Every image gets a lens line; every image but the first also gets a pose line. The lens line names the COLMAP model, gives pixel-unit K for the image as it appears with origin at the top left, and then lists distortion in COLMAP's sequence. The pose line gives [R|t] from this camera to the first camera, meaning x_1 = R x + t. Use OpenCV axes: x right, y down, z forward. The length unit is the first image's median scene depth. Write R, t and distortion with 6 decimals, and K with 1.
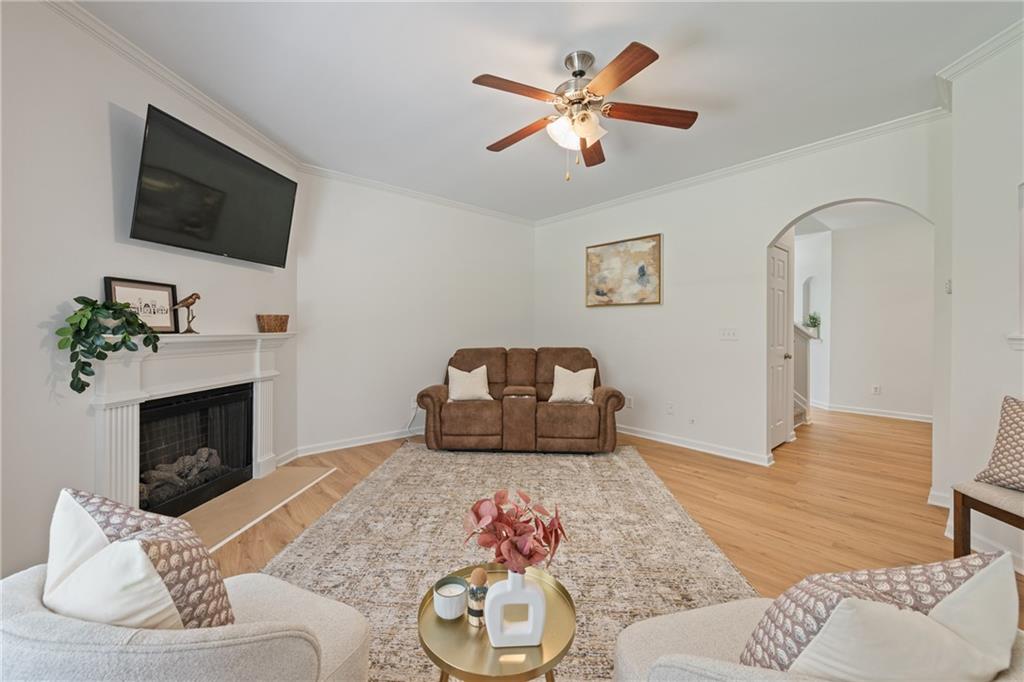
lens RADIAL K [[405.8, 0, 510.5], [0, 405.8, 329.3], [0, 0, 1]] dist [0.000273, 0.000279]
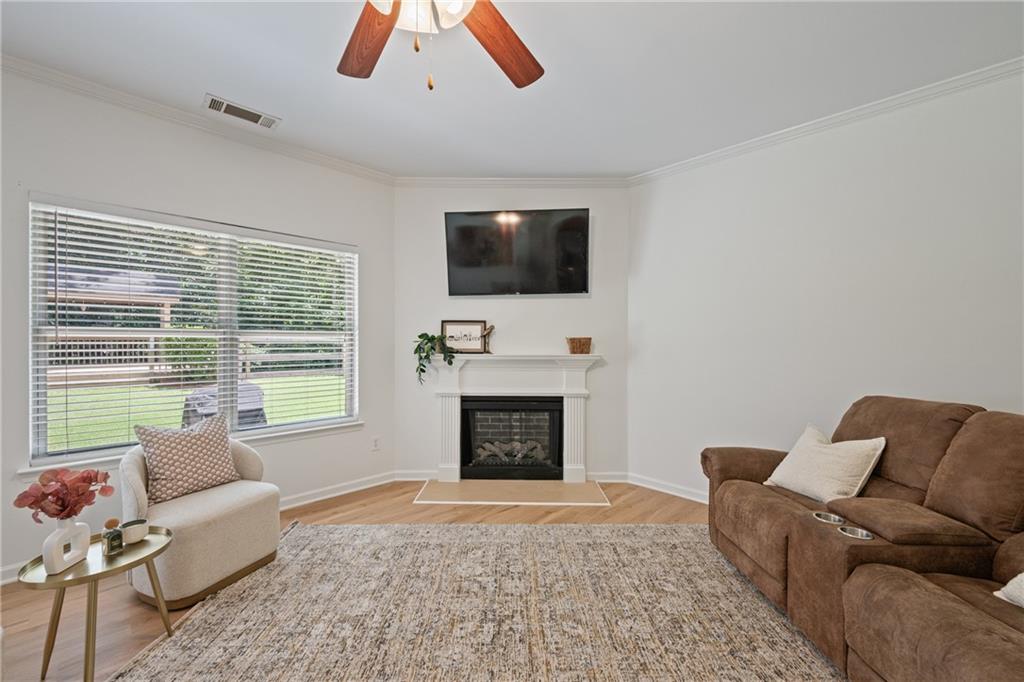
lens RADIAL K [[405.8, 0, 513.4], [0, 405.8, 342.5], [0, 0, 1]] dist [0.000273, 0.000279]
pose [[0.064355, -0.000263, -0.997927, 0.483527], [-0.000952, 0.999999, -0.000325, -0.021825], [0.997927, 0.000971, 0.064355, 0.752932]]
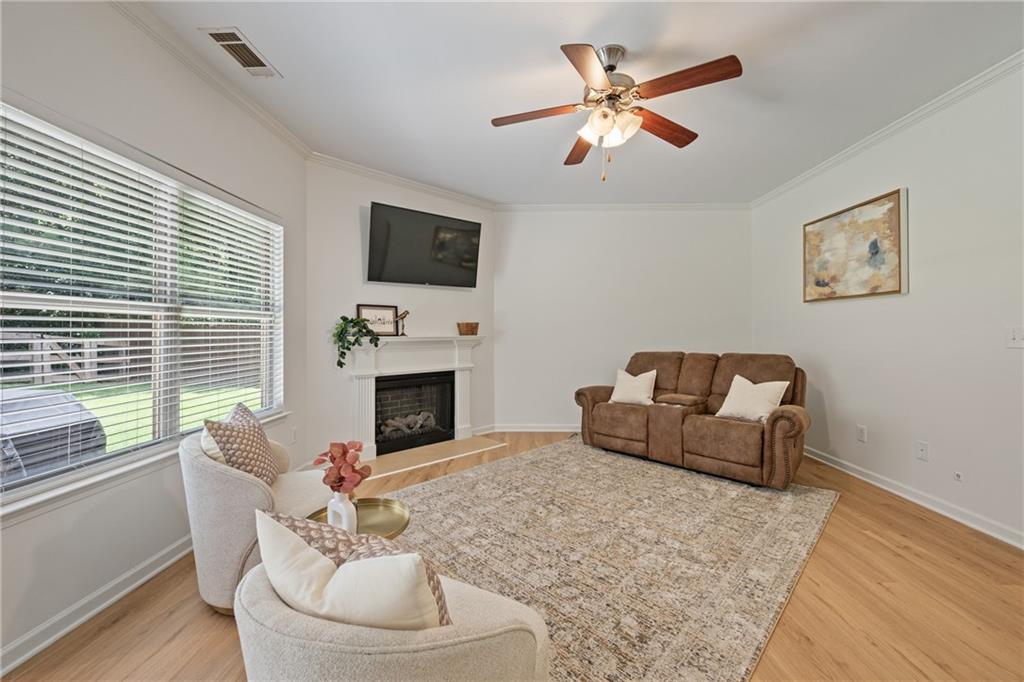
lens RADIAL K [[405.8, 0, 512.8], [0, 405.8, 329.3], [0, 0, 1]] dist [0.000273, 0.000279]
pose [[0.740954, -0.009735, -0.671486, 0.445003], [0.005349, 0.999949, -0.008594, -0.000210], [0.671535, 0.002776, 0.740968, 0.086667]]
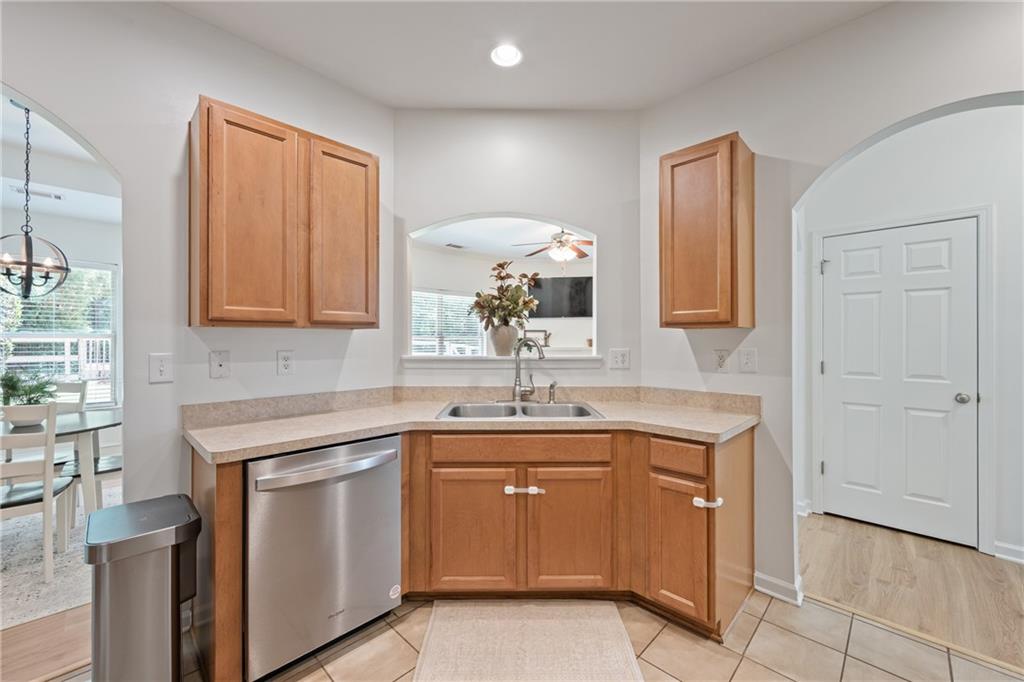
lens RADIAL K [[405.8, 0, 520.3], [0, 405.8, 338.1], [0, 0, 1]] dist [0.000273, 0.000279]
pose [[0.088778, -0.009023, -0.996011, 1.582453], [0.000802, 0.999959, -0.008987, -0.019381], [0.996051, -0.000001, 0.088781, 0.409474]]
